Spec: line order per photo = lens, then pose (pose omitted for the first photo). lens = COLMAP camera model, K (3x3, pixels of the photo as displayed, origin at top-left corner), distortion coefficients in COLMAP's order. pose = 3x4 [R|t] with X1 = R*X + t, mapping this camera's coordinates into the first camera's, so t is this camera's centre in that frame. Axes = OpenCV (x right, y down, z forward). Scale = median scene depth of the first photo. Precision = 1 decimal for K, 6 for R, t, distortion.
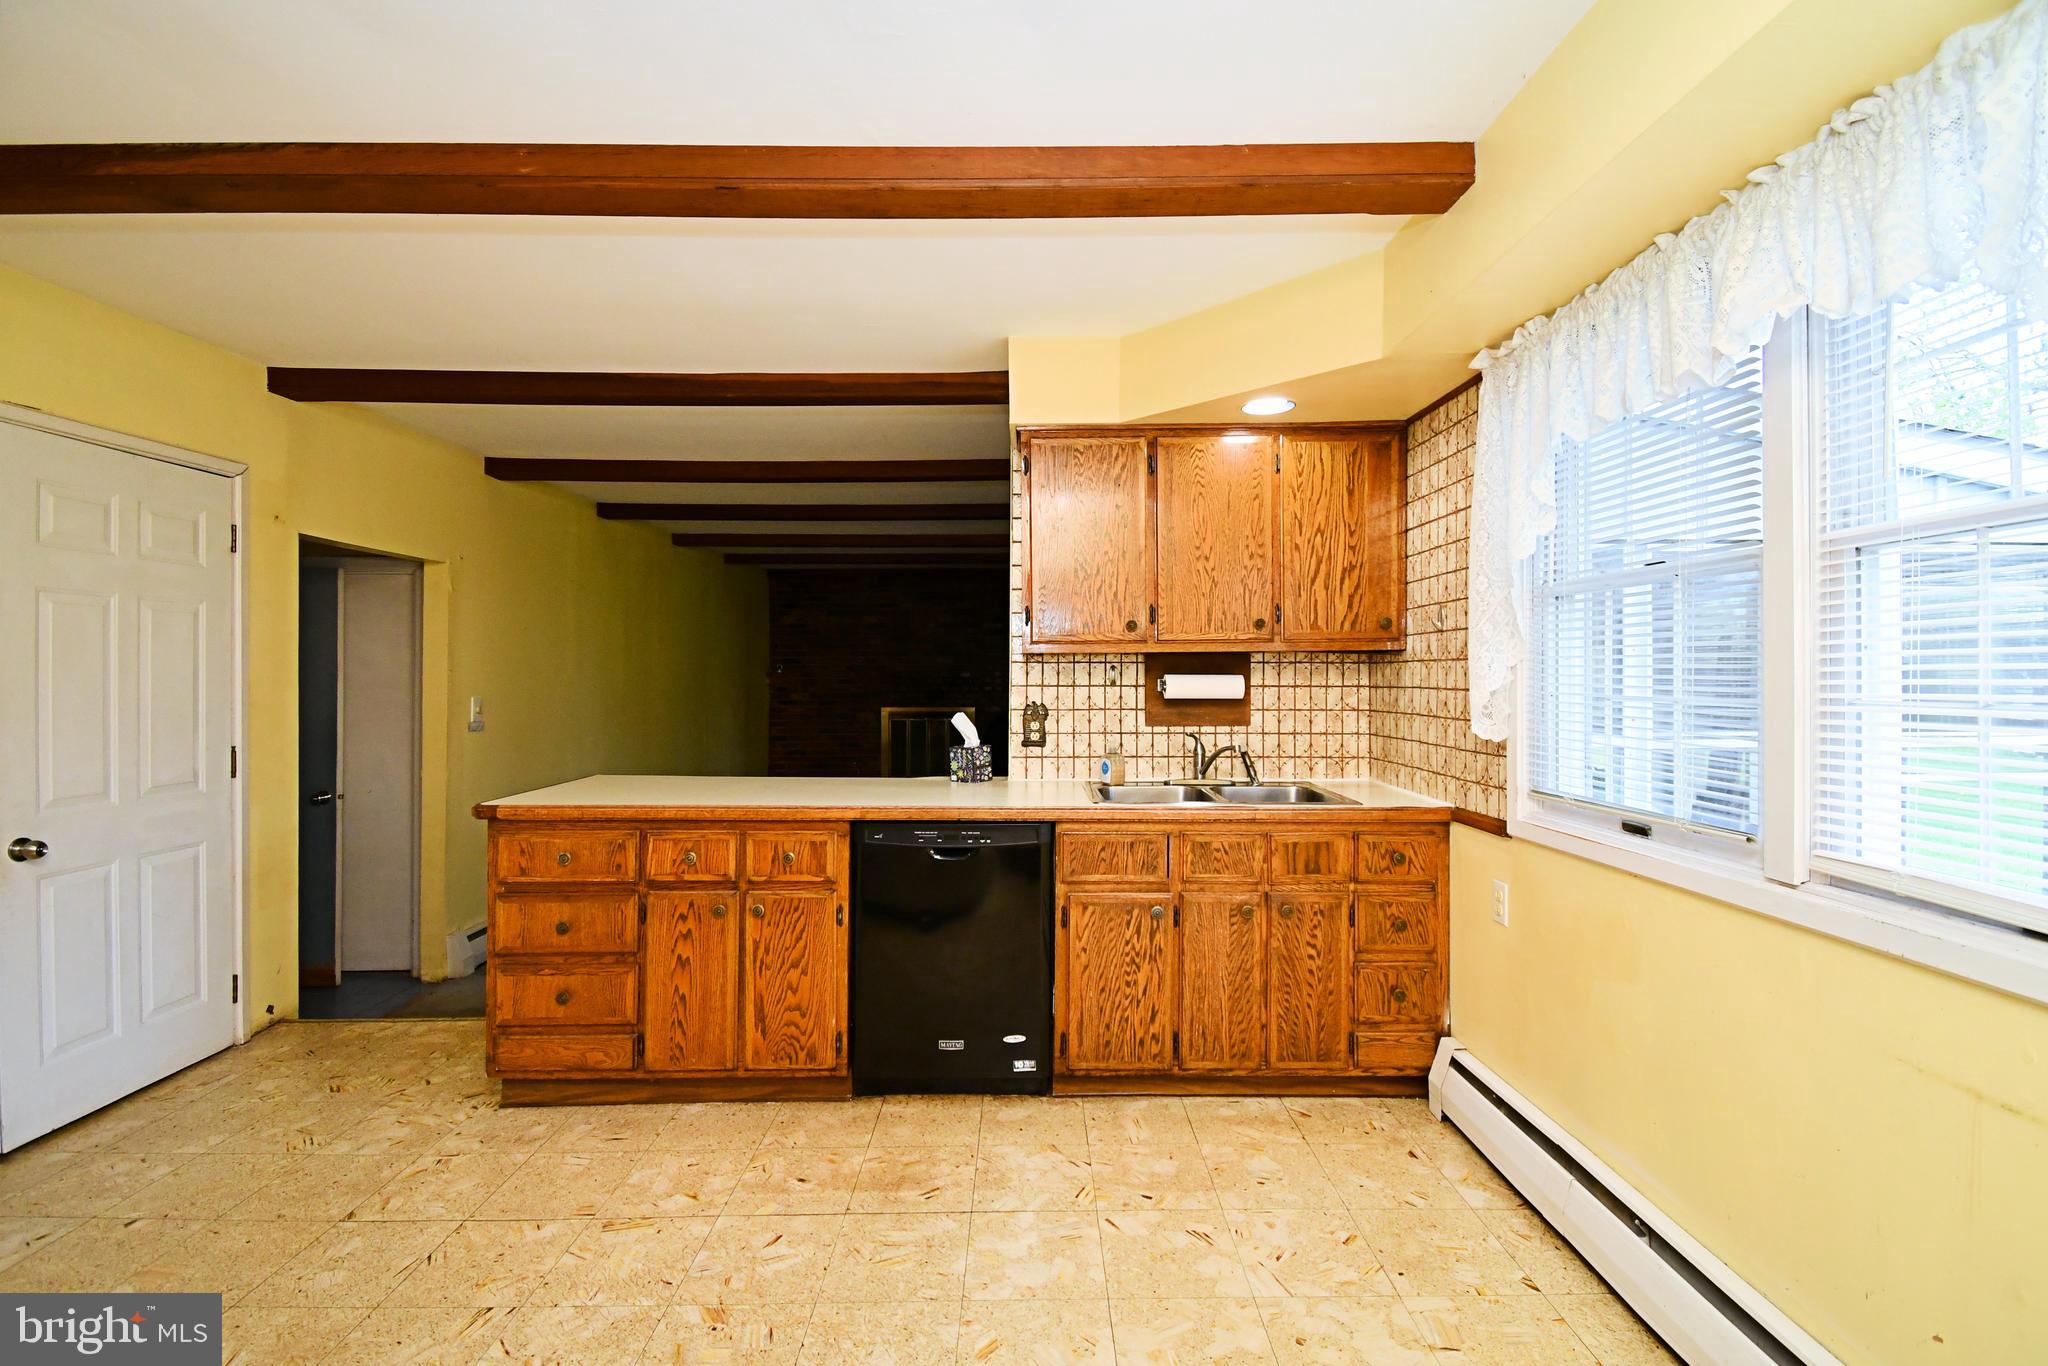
lens RADIAL K [[888.5, 0, 1047.1], [0, 888.5, 687.0], [0, 0, 1]] dist [0.041378, -0.027640]
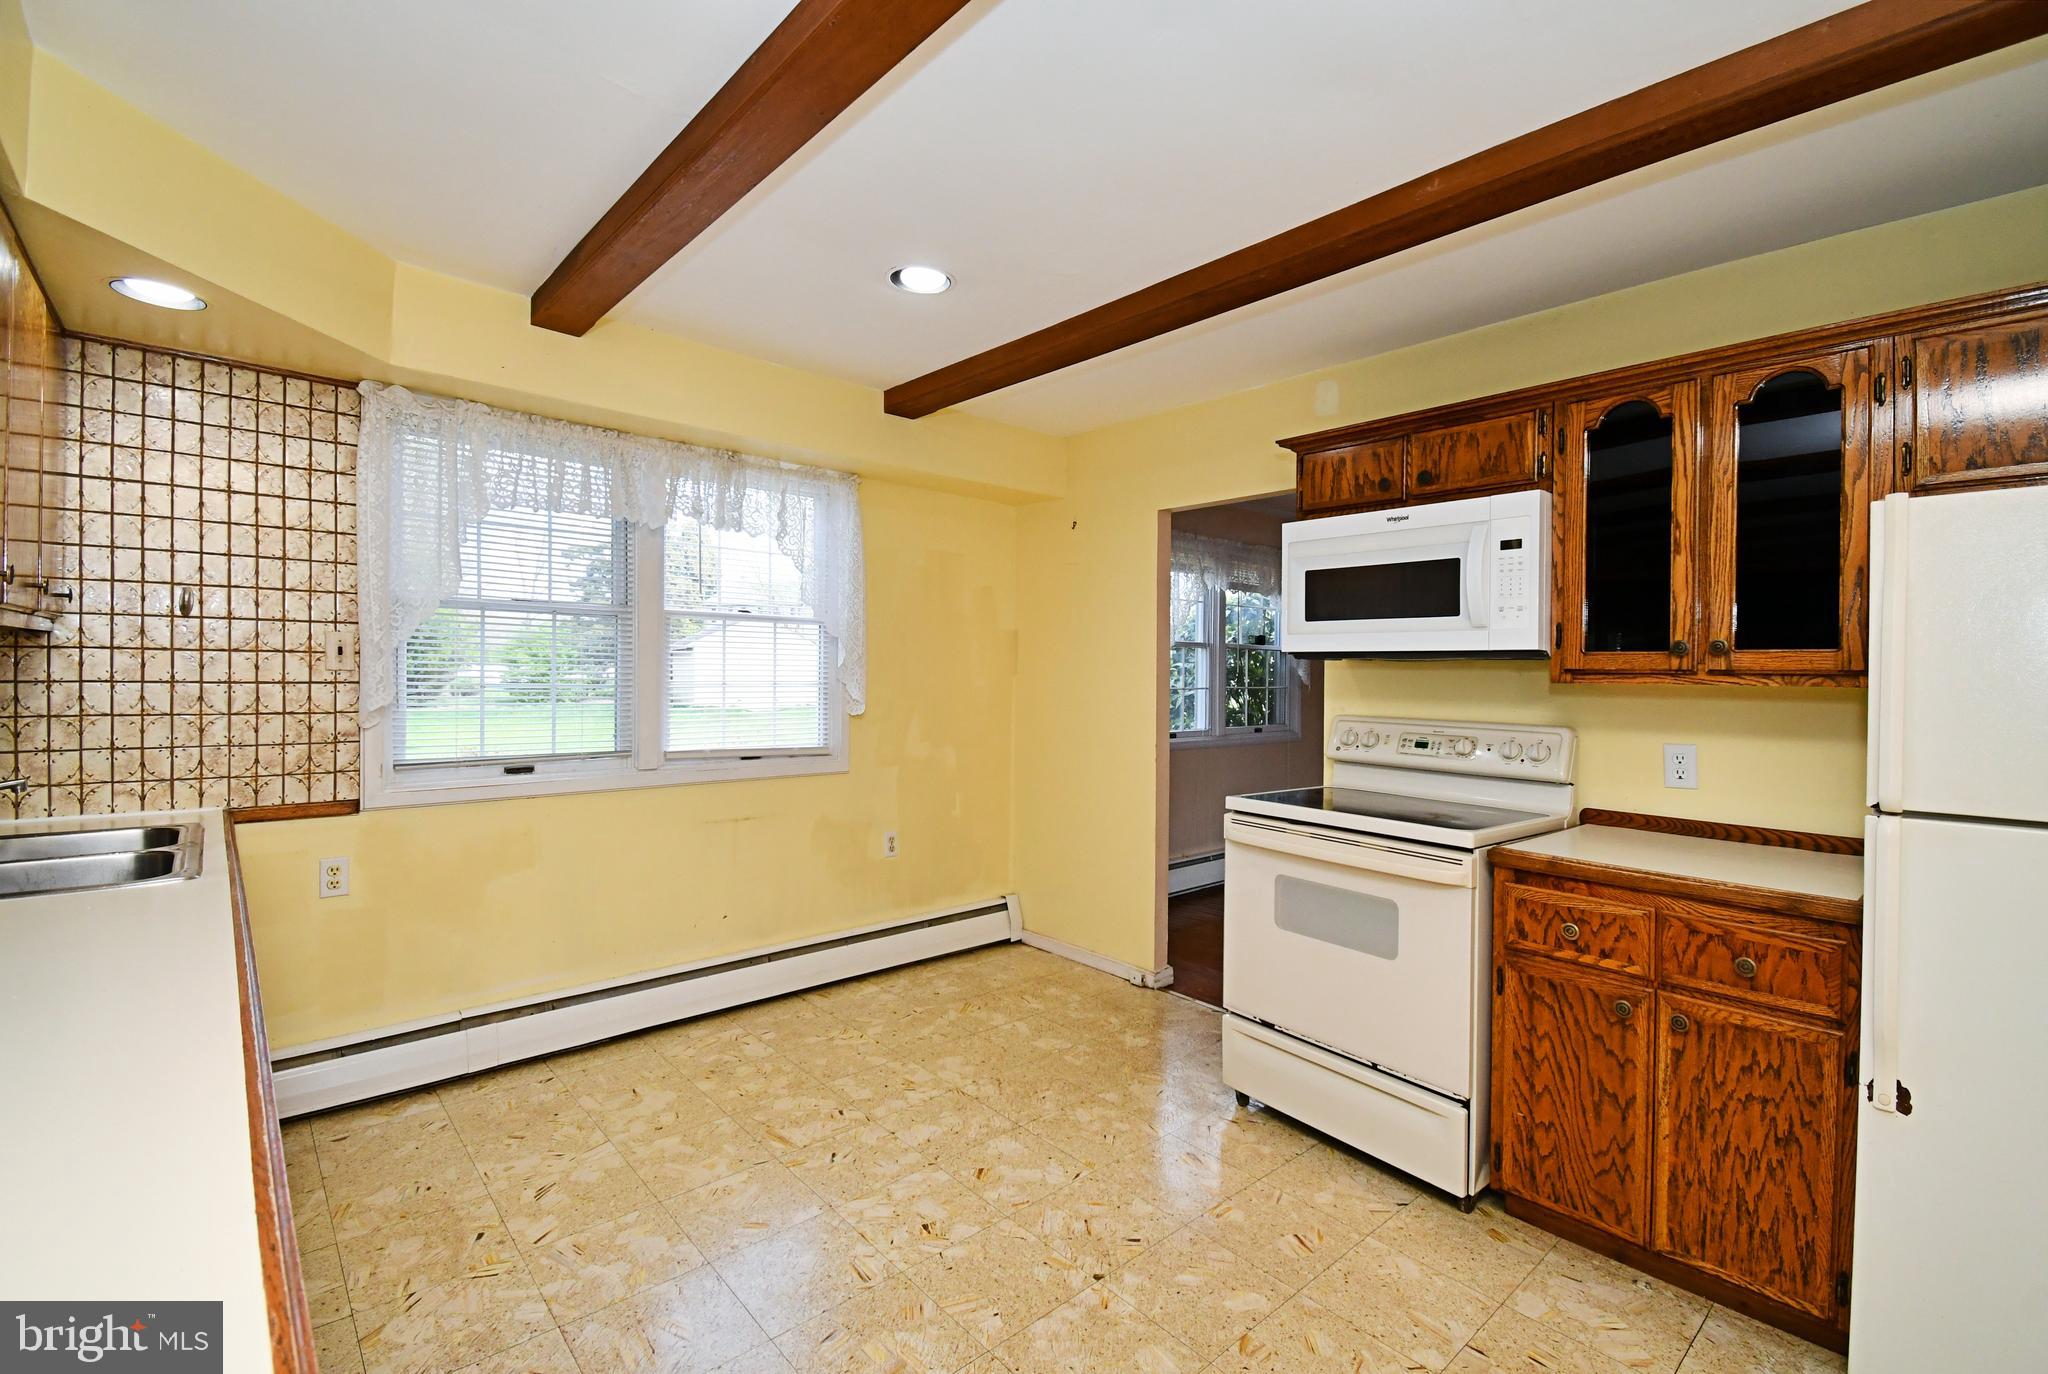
lens RADIAL K [[898.7, 0, 1024.0], [0, 898.7, 687.0], [0, 0, 1]] dist [0.001058, -0.000179]
pose [[-0.654281, -0.016911, 0.756063, -0.781976], [-0.002024, 0.999786, 0.020611, -0.014388], [-0.756249, 0.011955, -0.654175, 0.973223]]
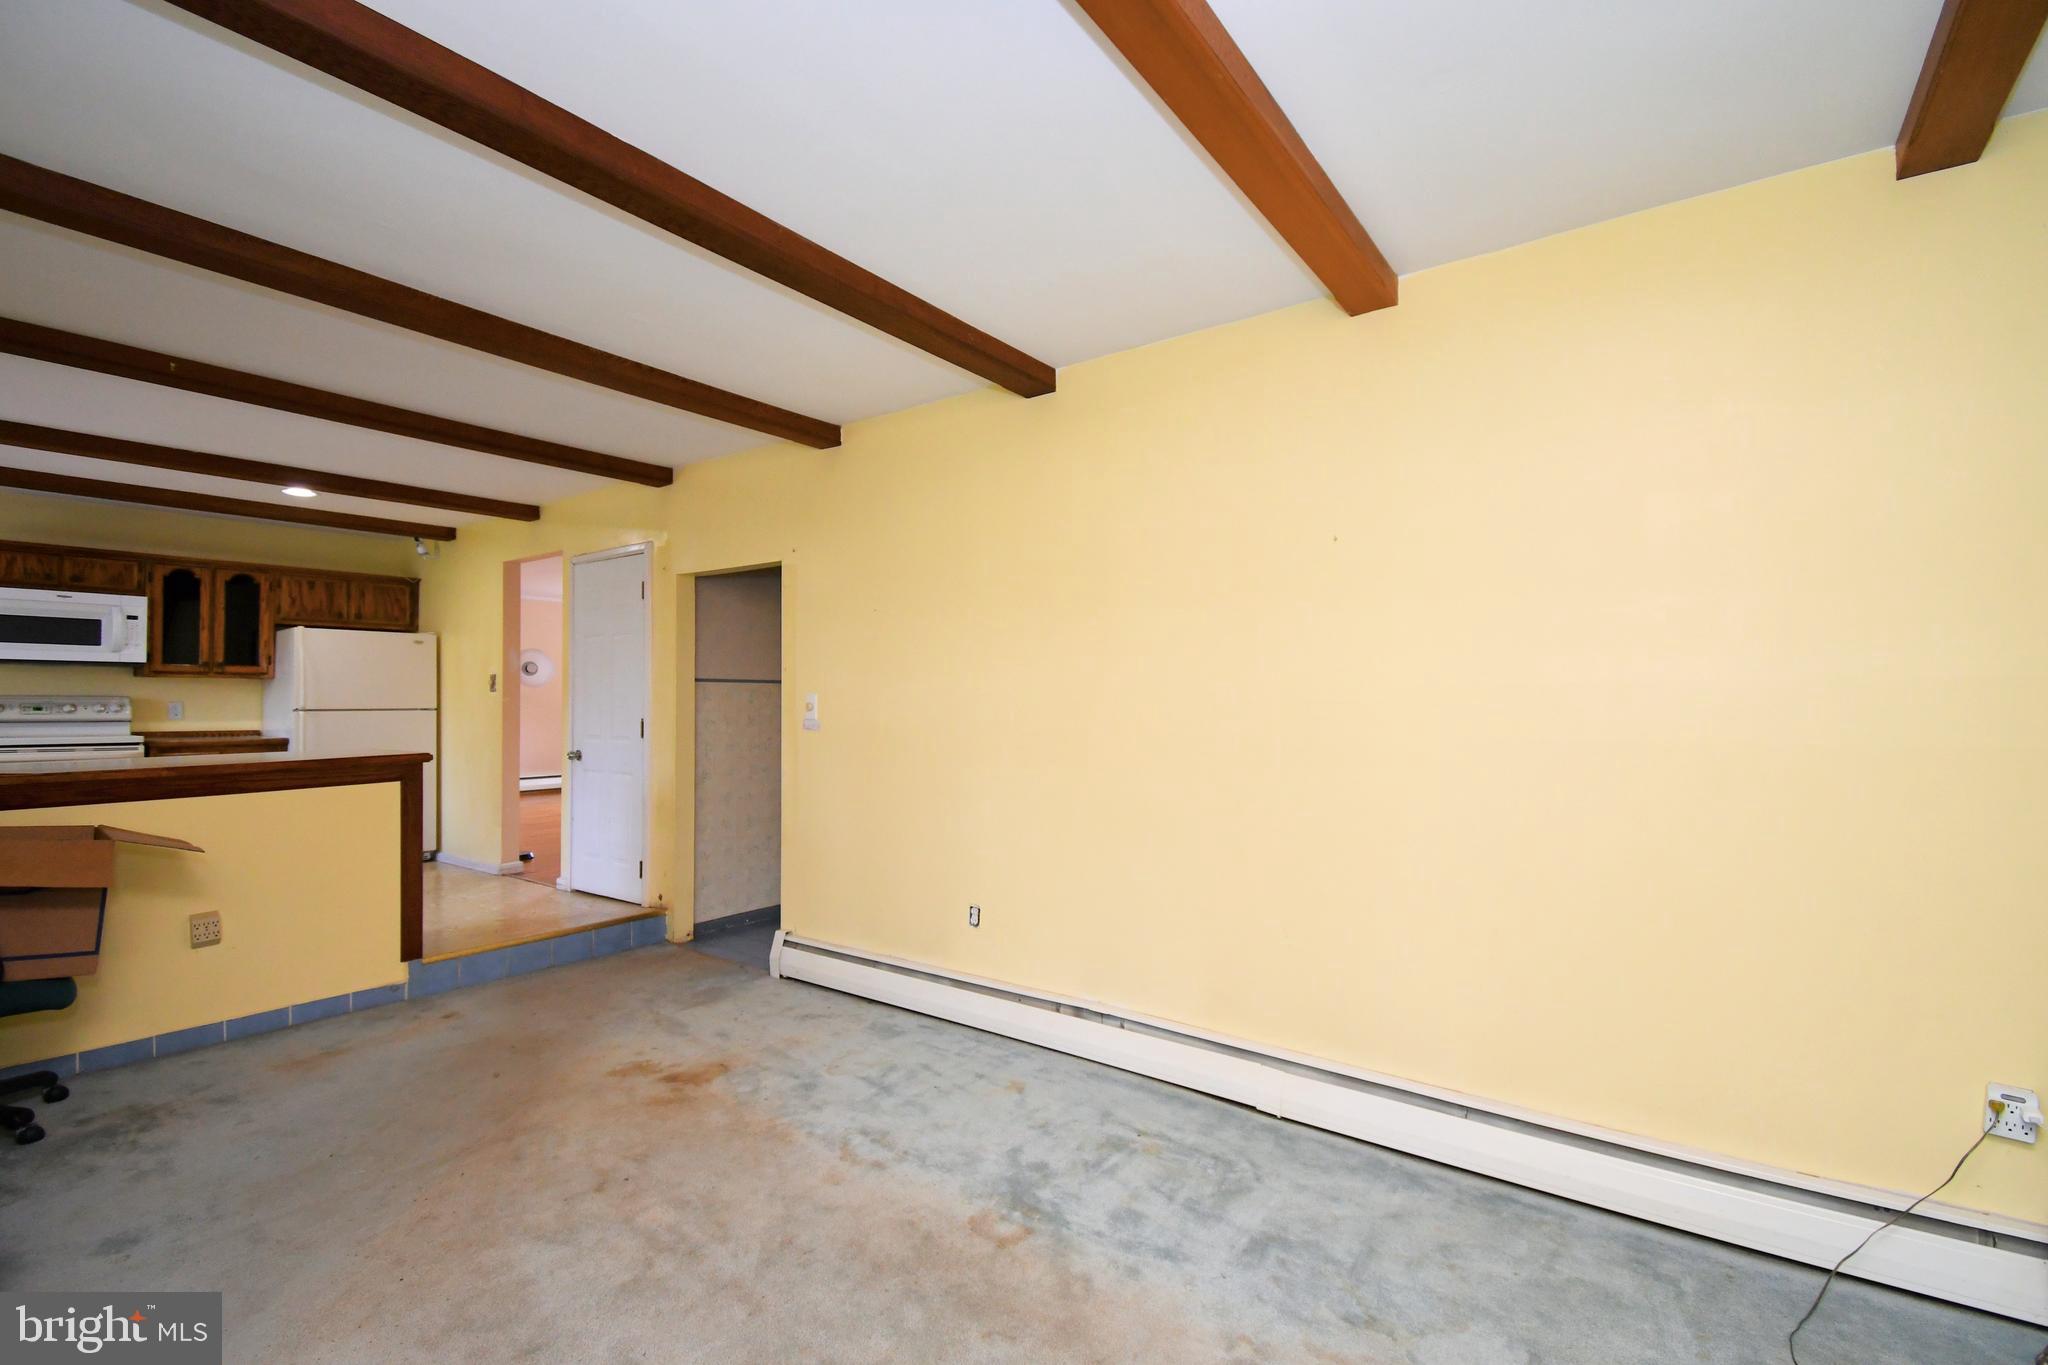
lens RADIAL K [[888.5, 0, 1047.1], [0, 888.5, 686.5], [0, 0, 1]] dist [0.041378, -0.027640]
pose [[-0.603913, -0.010081, -0.796987, -0.066084], [-0.010111, 0.999936, -0.004986, 0.011635], [0.796986, 0.005047, -0.603976, 2.937778]]
